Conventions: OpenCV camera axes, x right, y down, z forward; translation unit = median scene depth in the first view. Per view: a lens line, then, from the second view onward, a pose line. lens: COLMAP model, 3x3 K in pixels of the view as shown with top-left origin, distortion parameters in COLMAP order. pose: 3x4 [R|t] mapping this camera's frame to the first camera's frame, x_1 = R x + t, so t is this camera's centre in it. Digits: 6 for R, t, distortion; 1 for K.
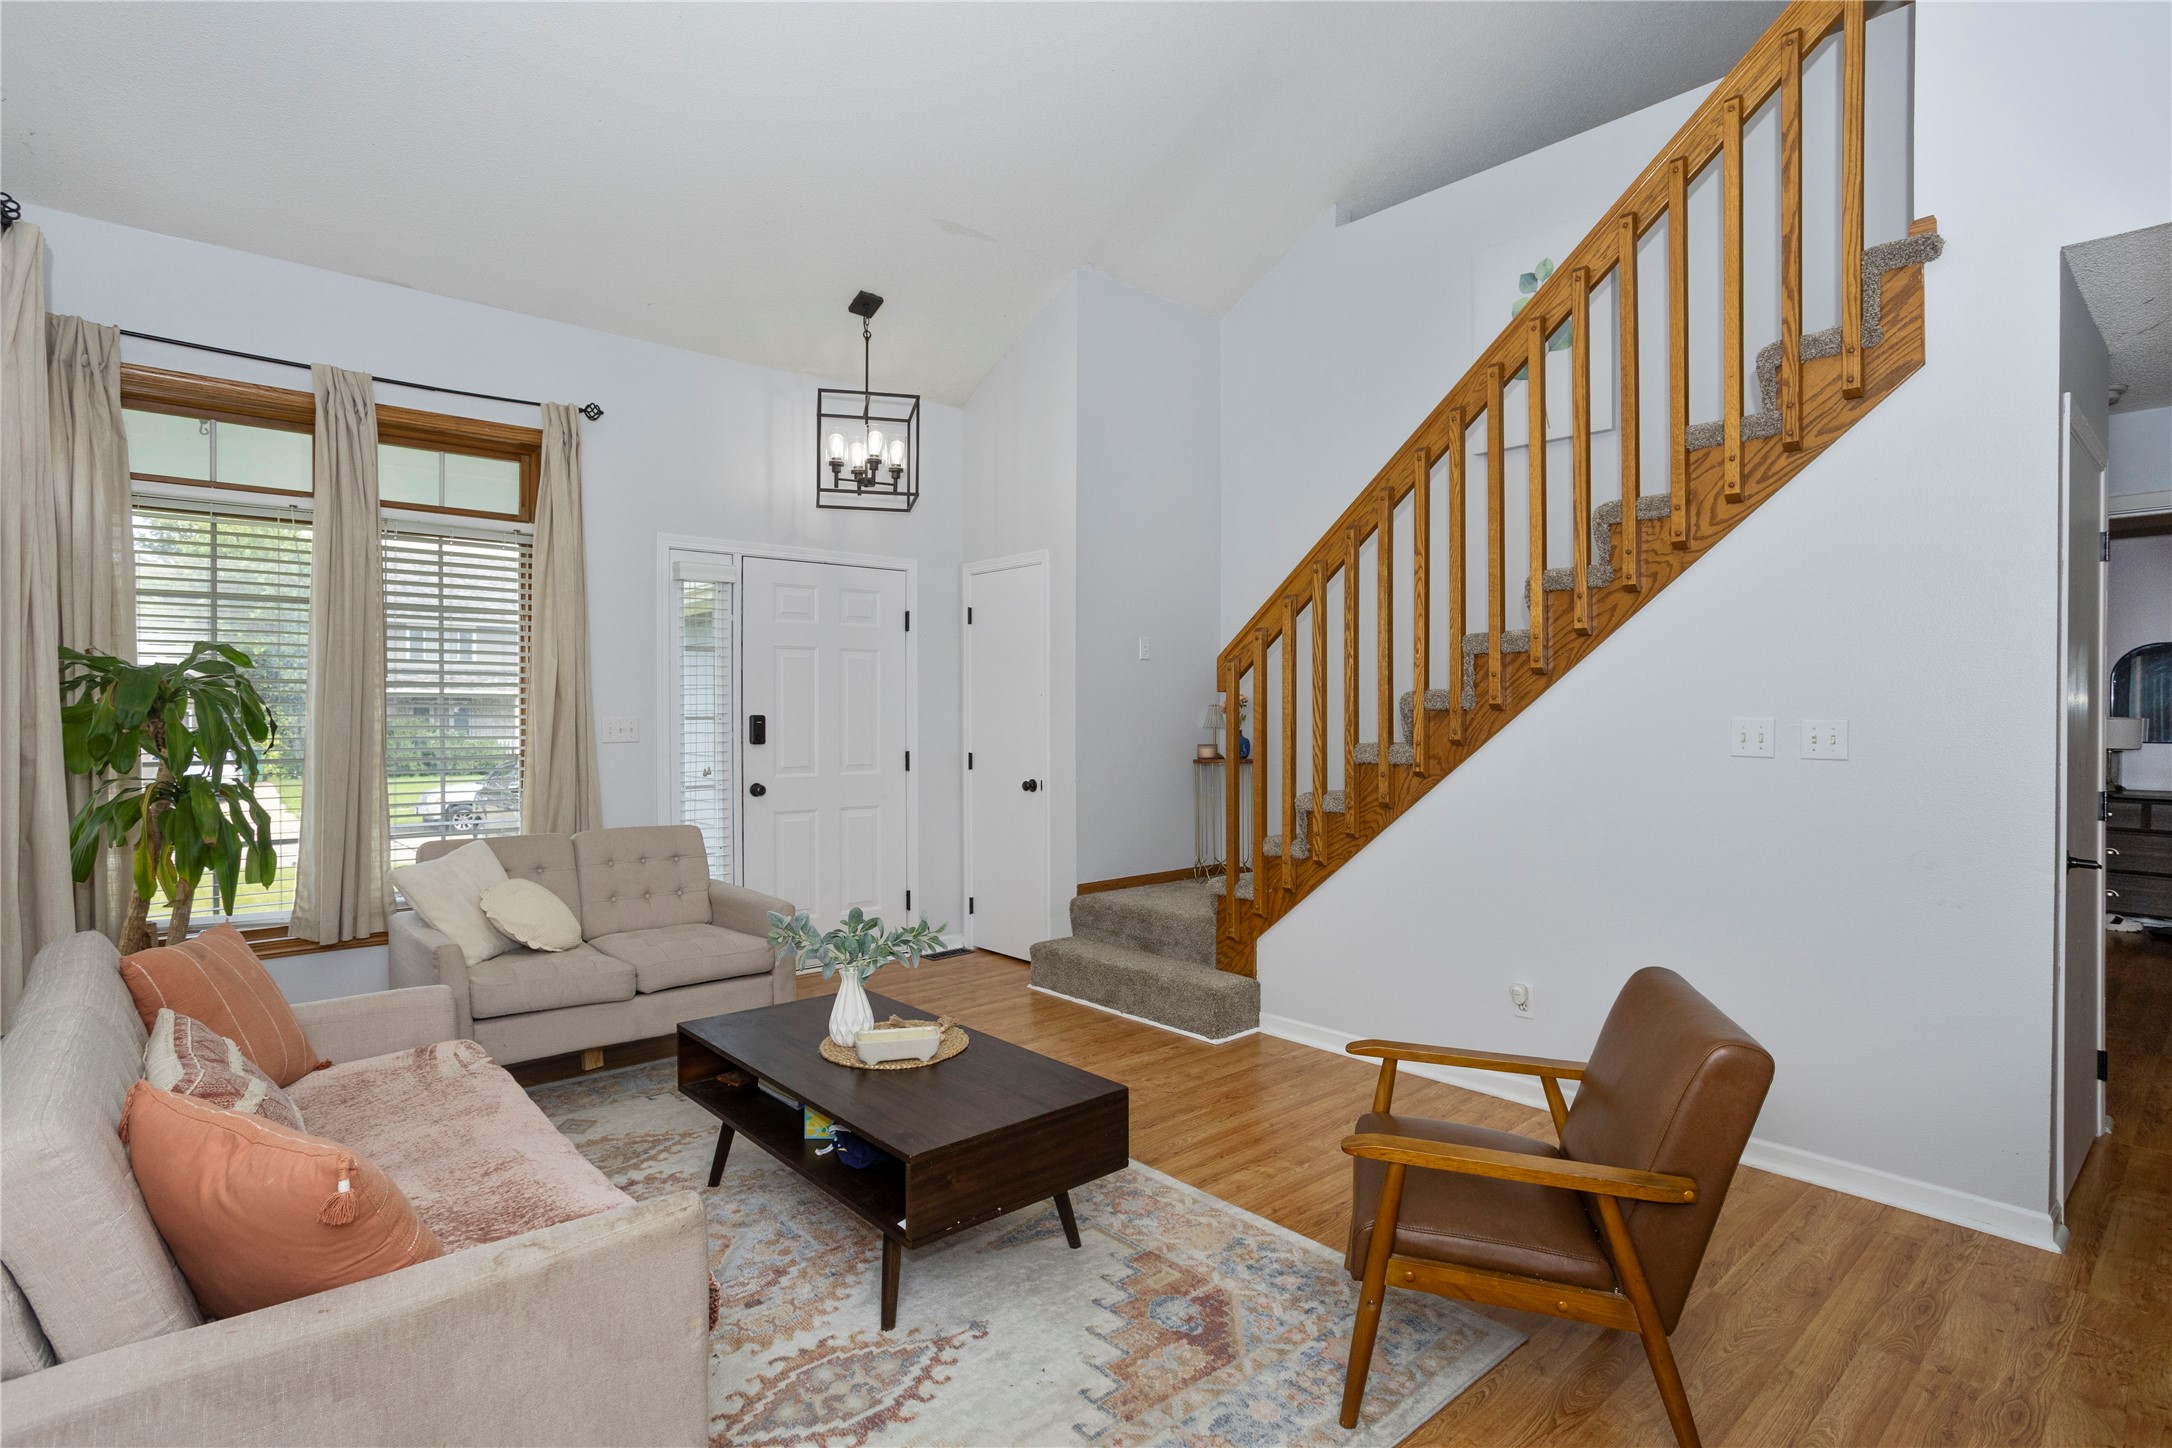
lens RADIAL K [[1074.6, 0, 1091.1], [0, 1074.6, 728.3], [0, 0, 1]] dist [-0.037154, 0.000307]
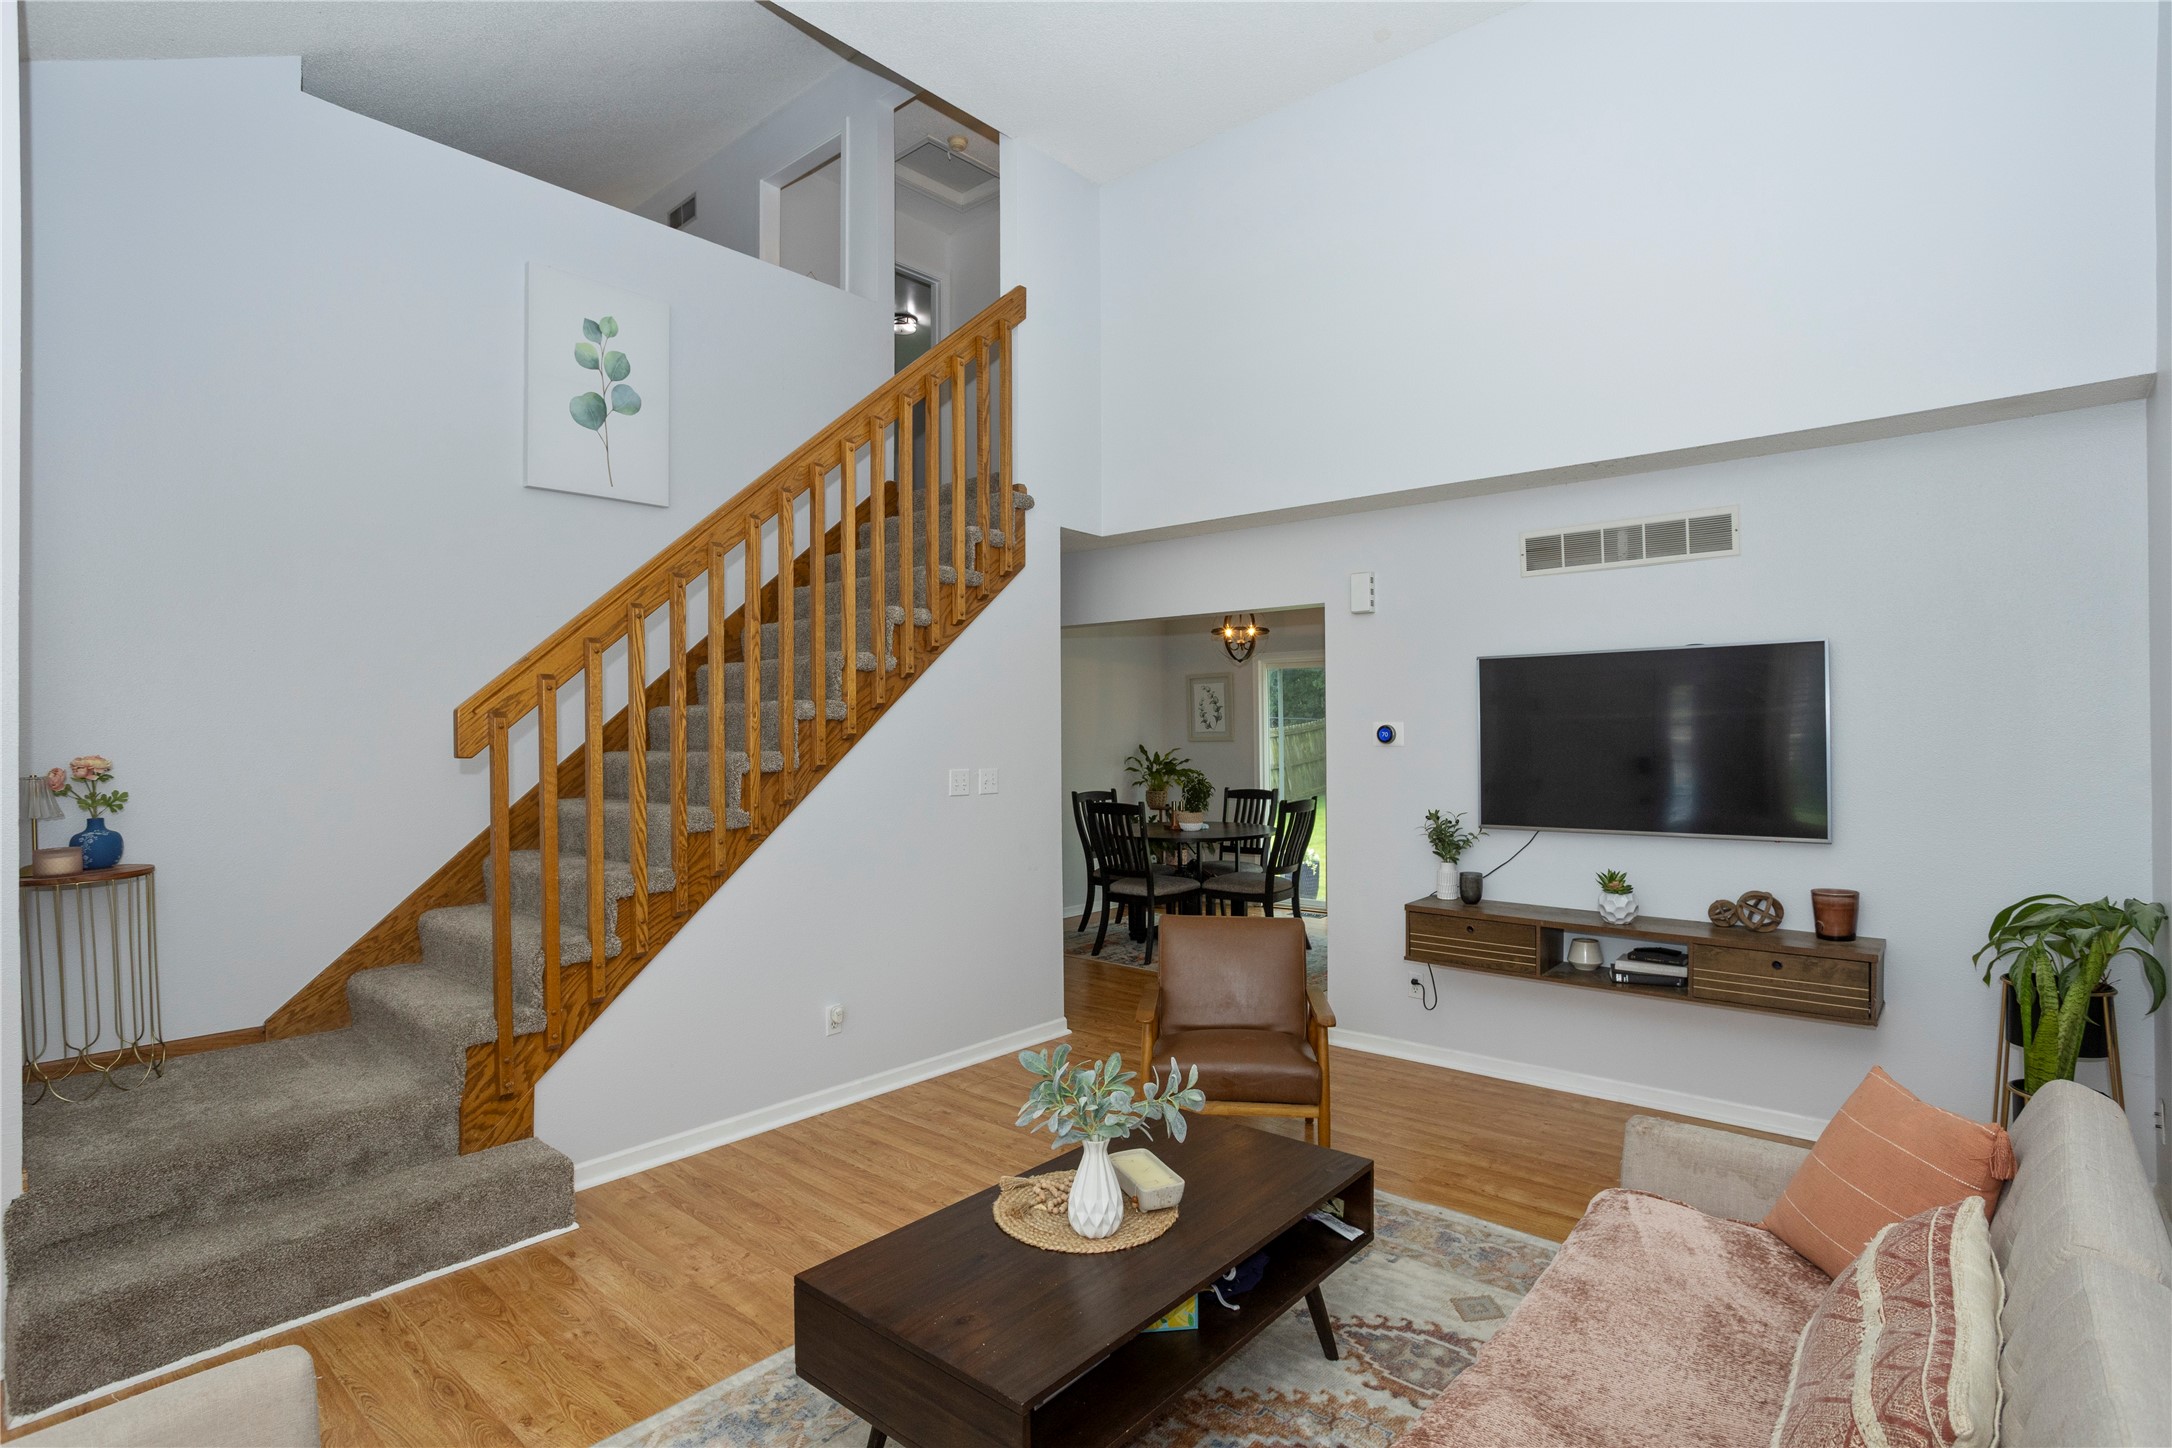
lens RADIAL K [[1074.6, 0, 1089.9], [0, 1074.6, 727.8], [0, 0, 1]] dist [-0.037154, 0.000307]
pose [[-0.133386, 0.004060, 0.991056, -0.768451], [0.019344, 0.999812, -0.001493, -0.053010], [-0.990875, 0.018972, -0.133440, 0.854647]]
